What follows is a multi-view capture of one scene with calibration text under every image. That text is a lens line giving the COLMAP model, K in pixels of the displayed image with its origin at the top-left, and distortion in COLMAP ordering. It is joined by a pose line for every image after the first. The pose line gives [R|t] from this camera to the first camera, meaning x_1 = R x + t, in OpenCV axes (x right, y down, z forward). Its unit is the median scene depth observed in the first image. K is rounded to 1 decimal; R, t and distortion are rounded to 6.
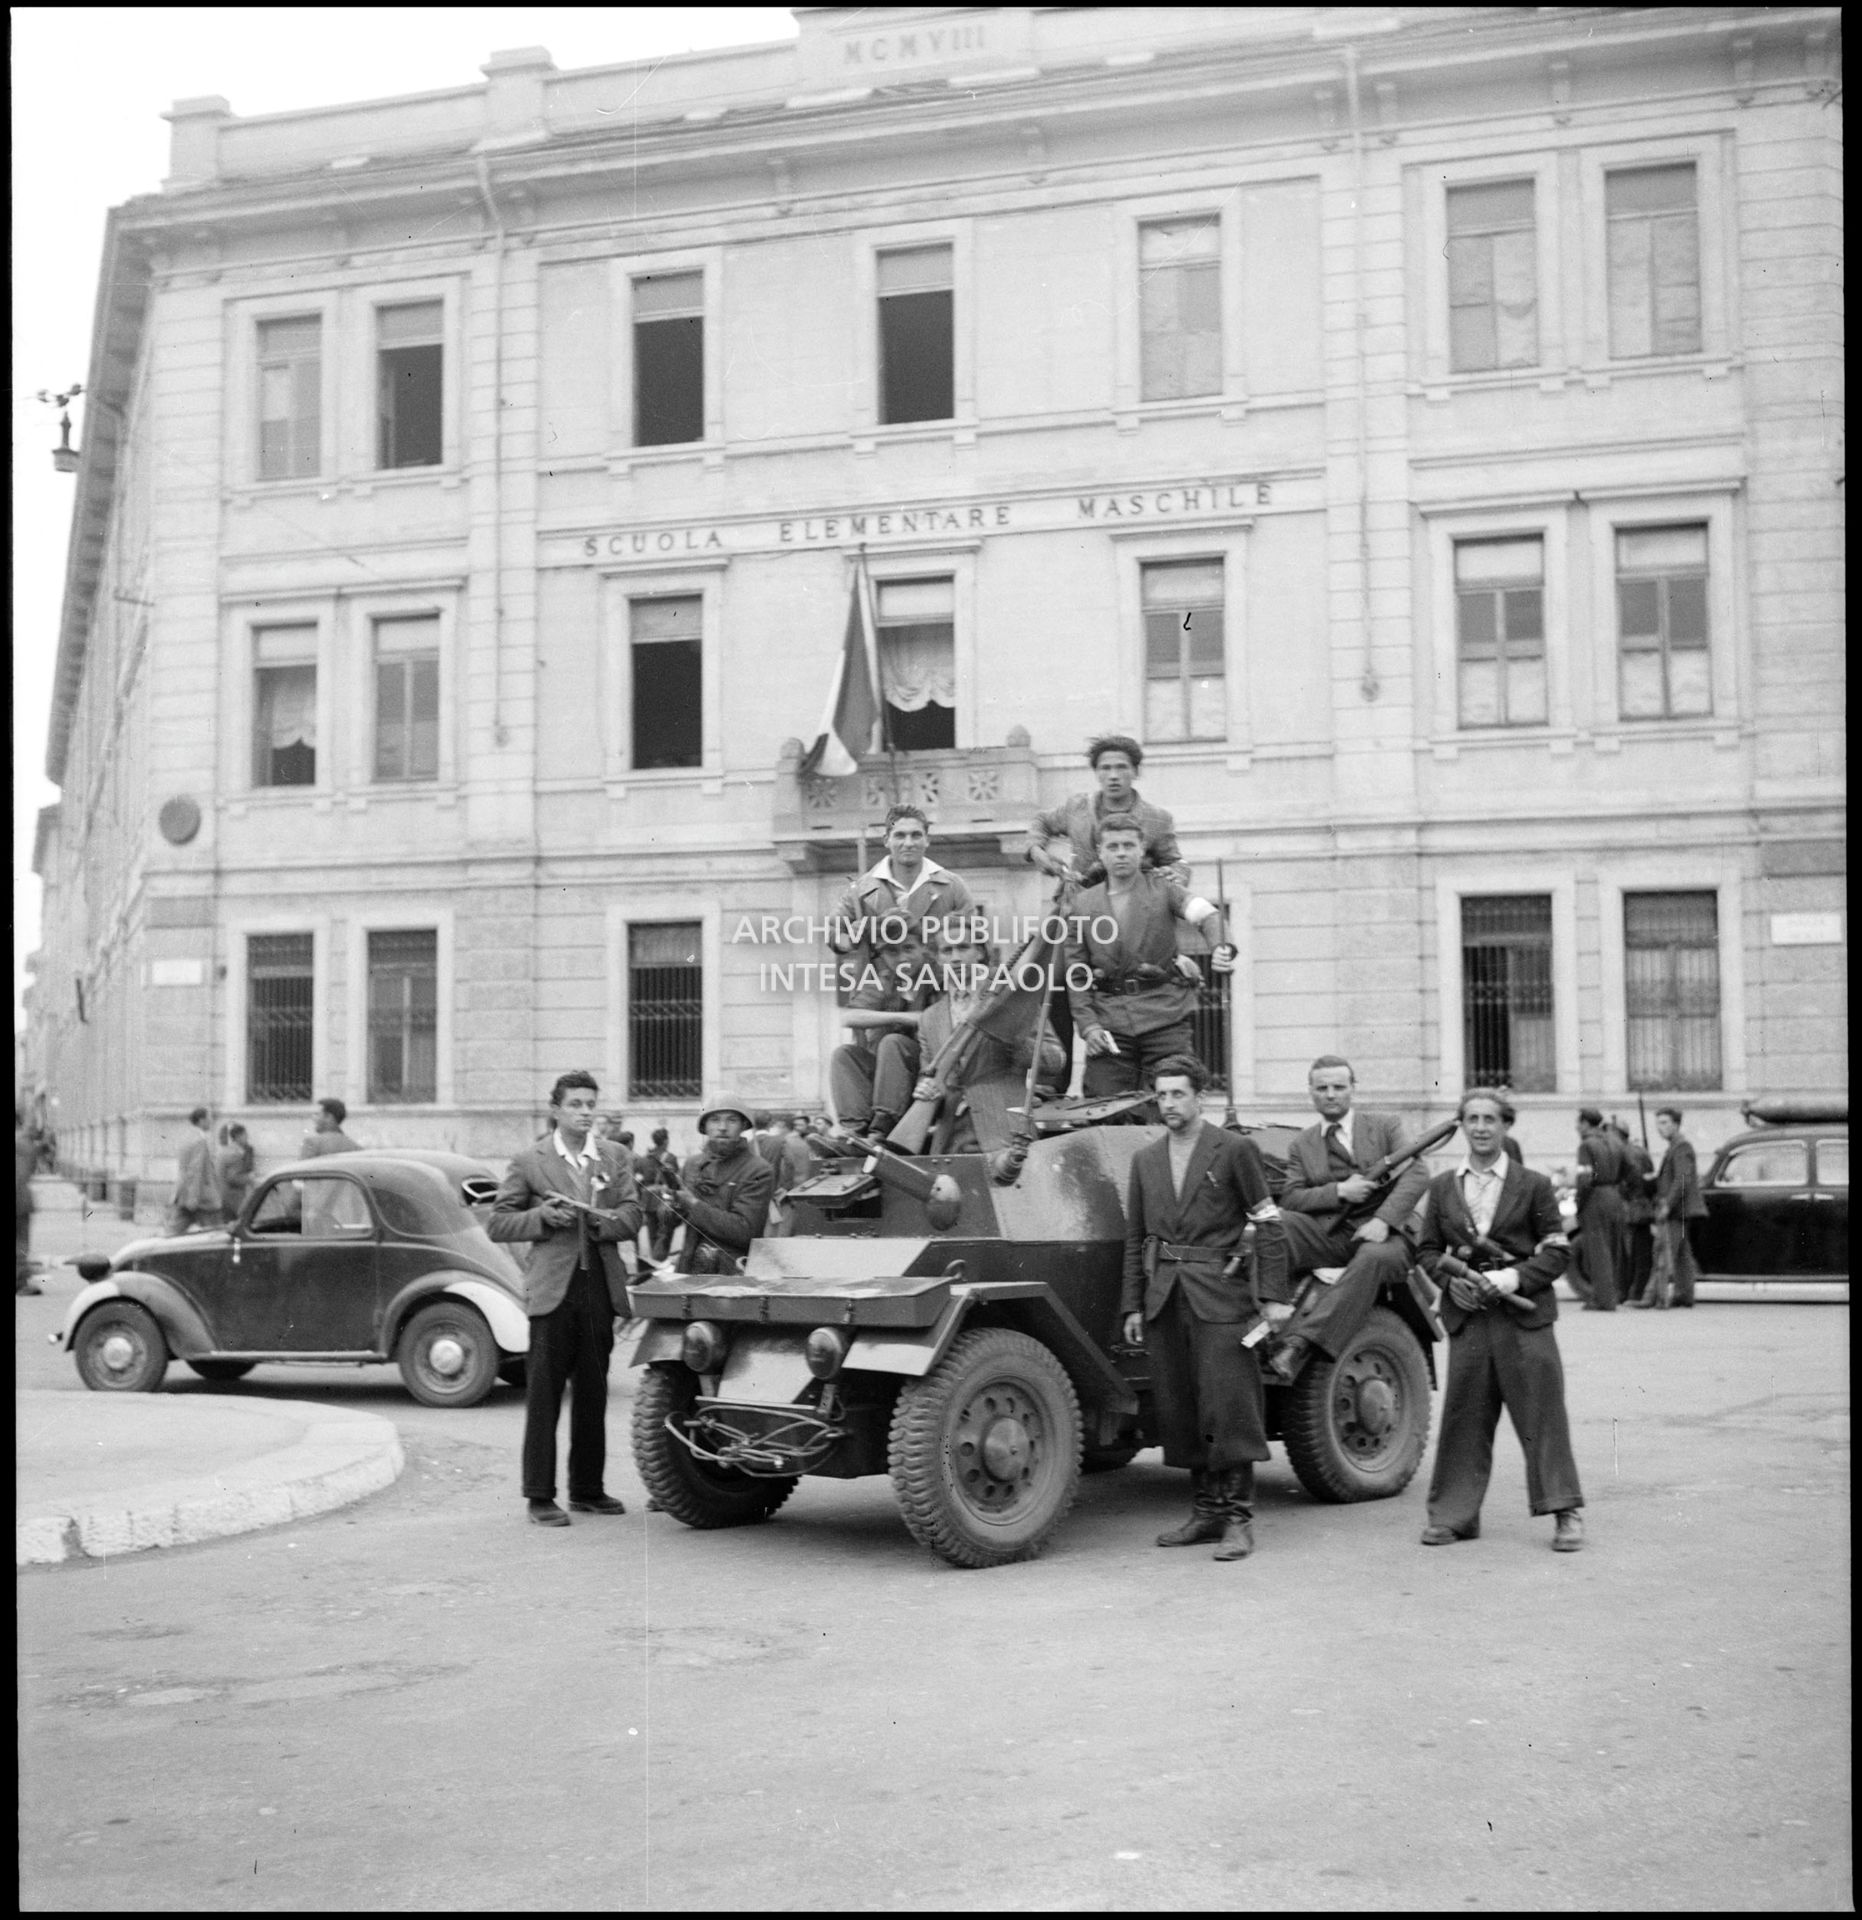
lens RADIAL K [[2499.9, 0, 930.9], [0, 2499.9, 964.2], [0, 0, 1]] dist [-0.012294, 0.000000]
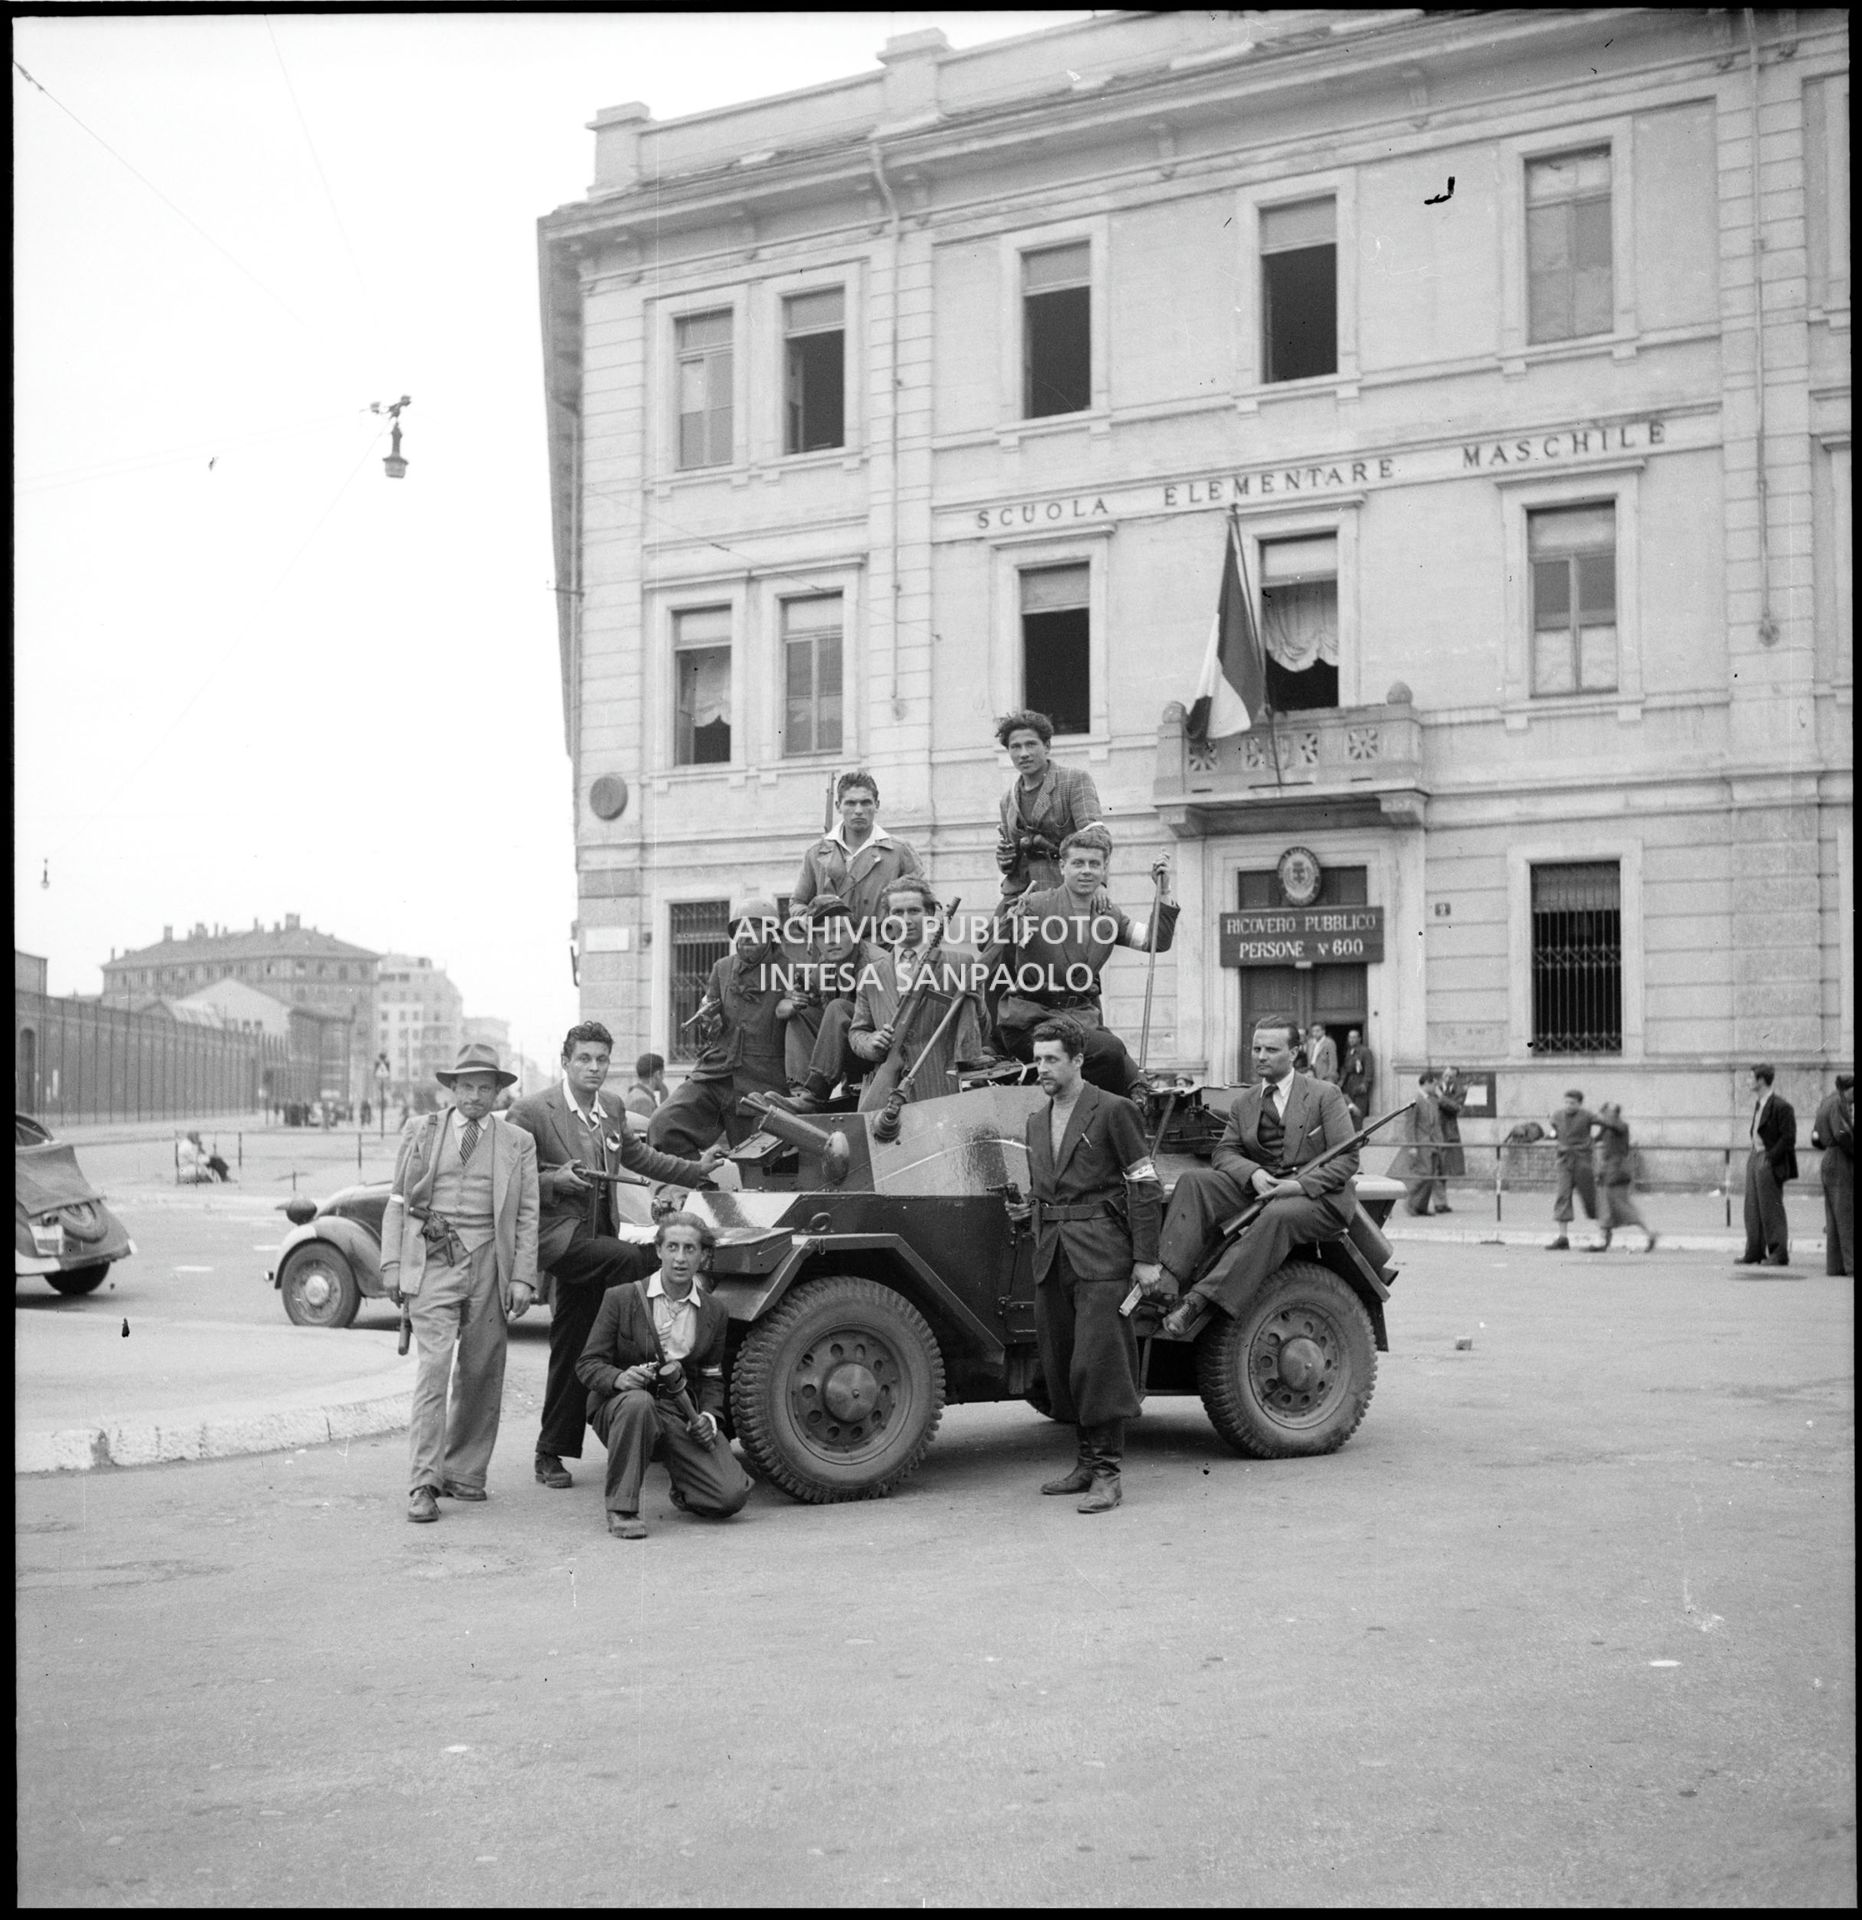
lens RADIAL K [[2499.9, 0, 922.3], [0, 2499.9, 972.7], [0, 0, 1]] dist [-0.012294, 0.000000]
pose [[0.975486, -0.006583, -0.219964, 0.064972], [0.010638, 0.999795, 0.017253, -0.000104], [0.219806, -0.019170, 0.975355, -0.003731]]
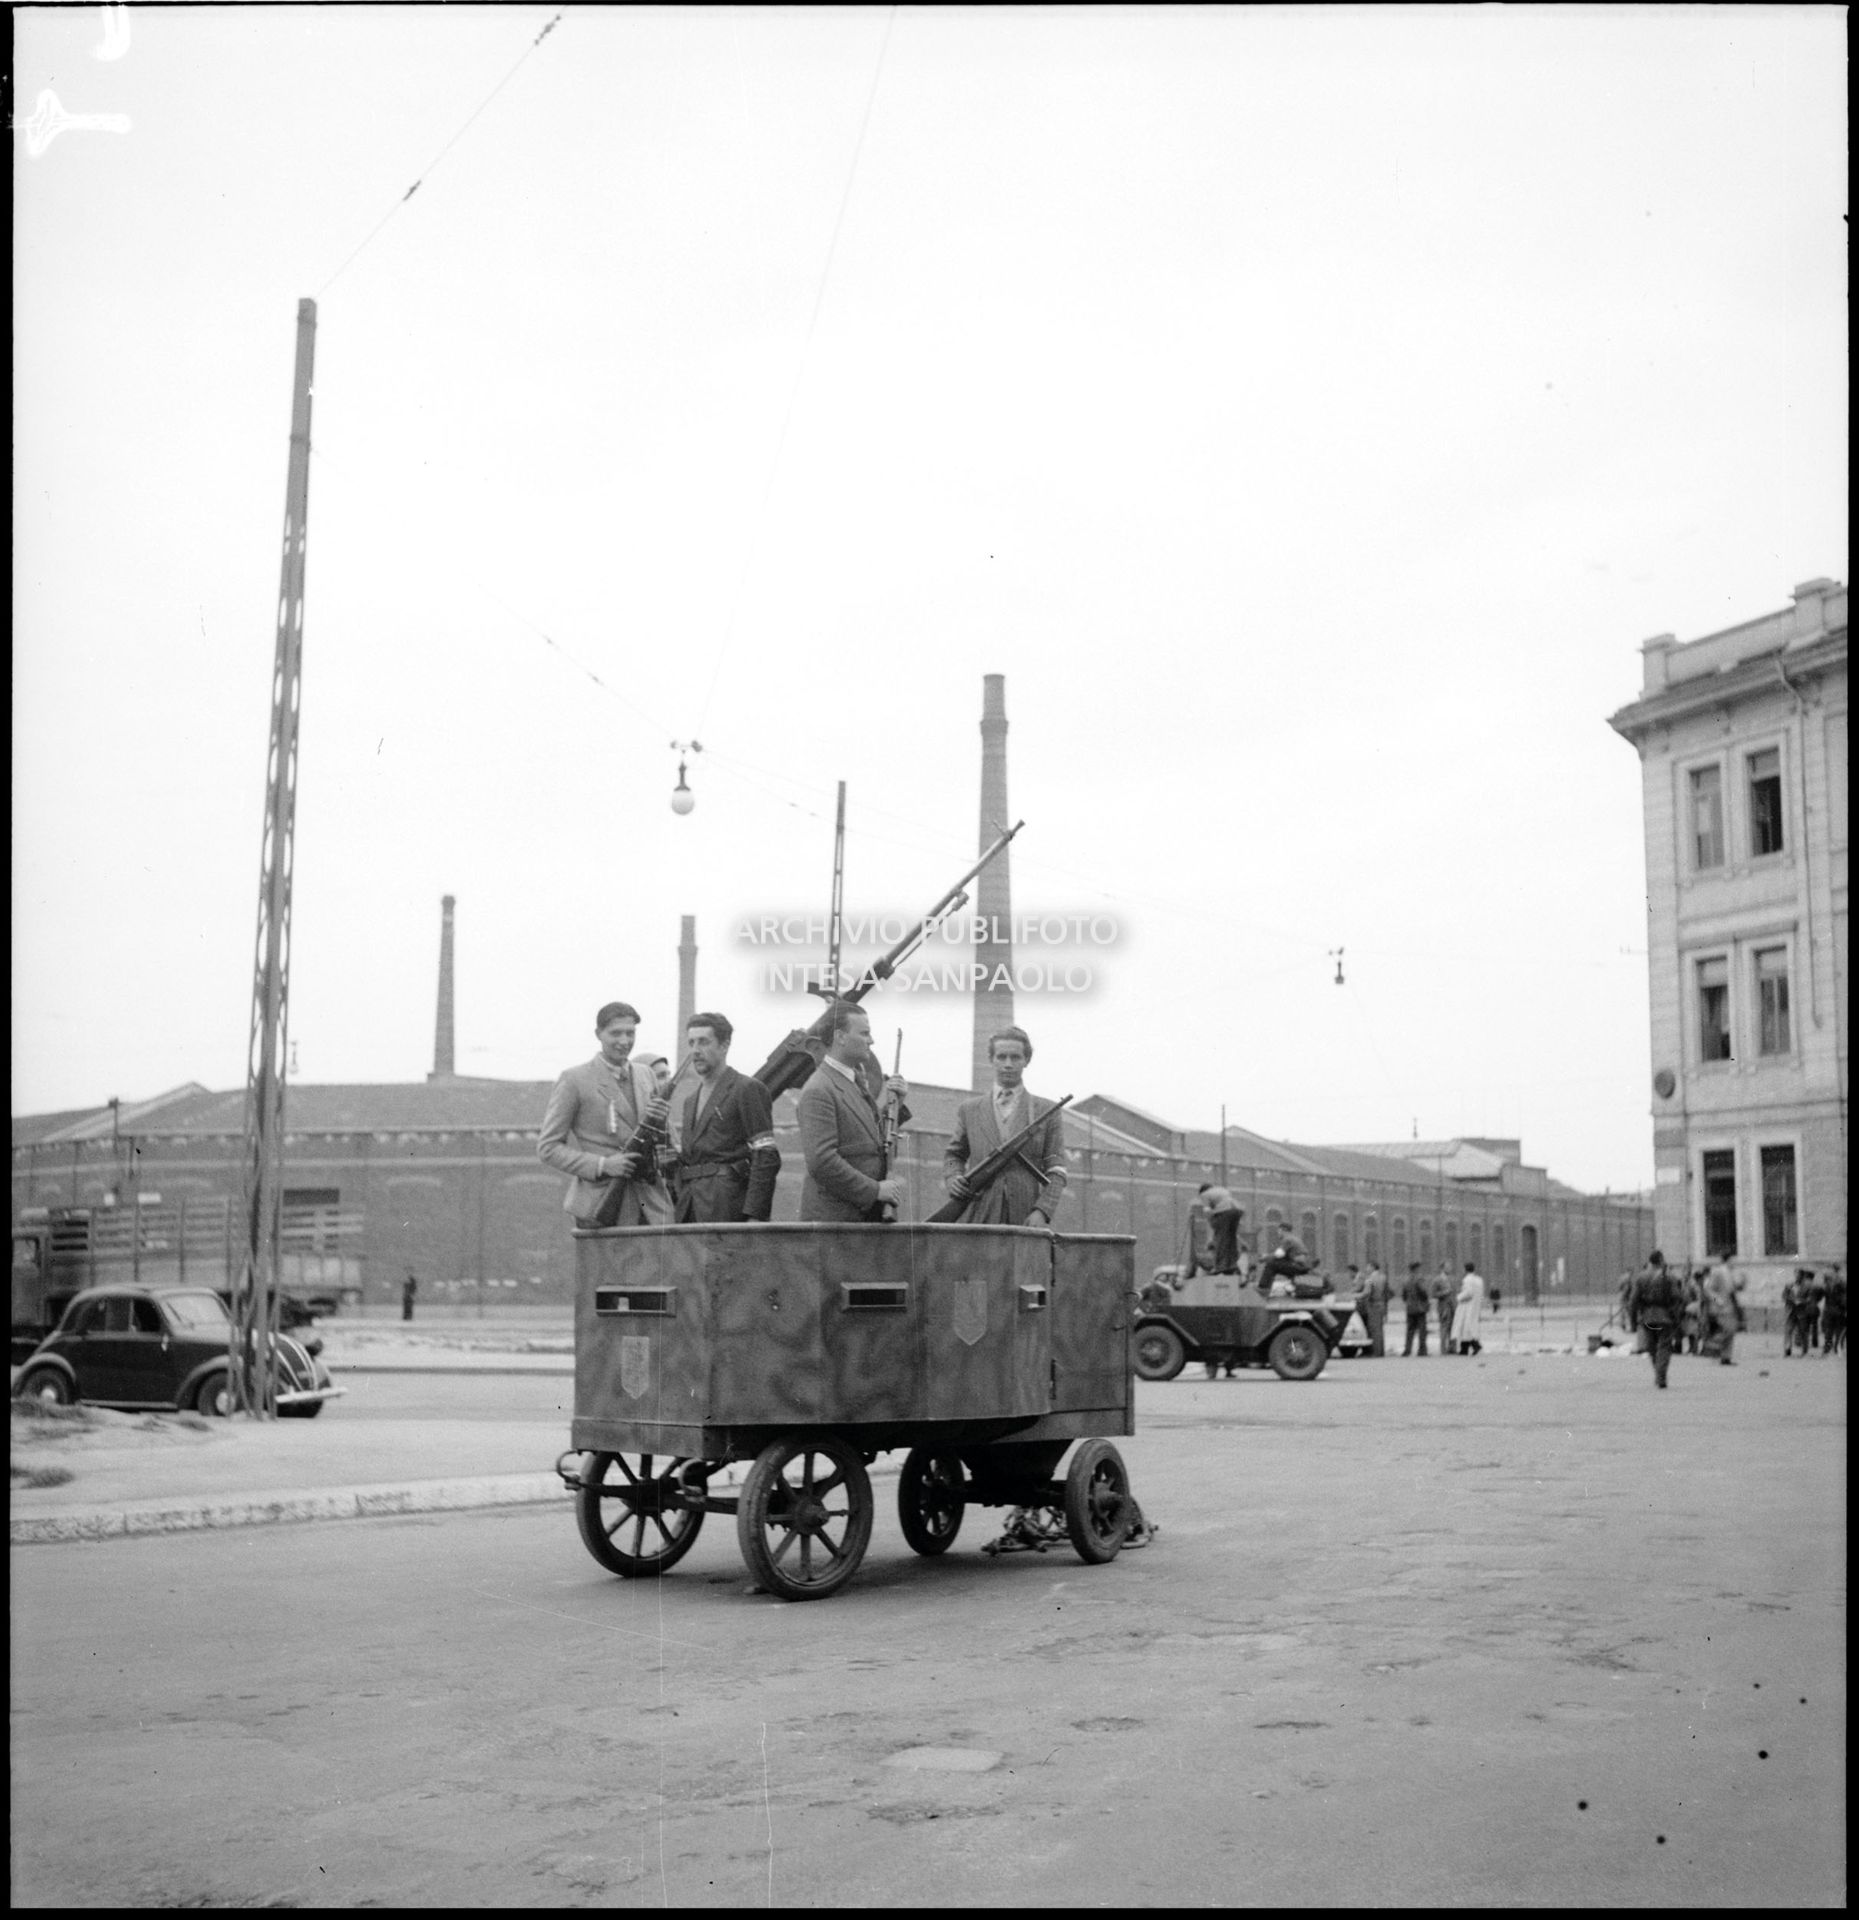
lens RADIAL K [[2487.5, 0, 913.3], [0, 2487.5, 963.4], [0, 0, 1]] dist [-0.127802, 0.000000]
pose [[0.637836, -0.093569, -0.764467, 0.668365], [0.048351, 0.995499, -0.081505, -0.030888], [0.768653, 0.015024, 0.639490, -0.439156]]
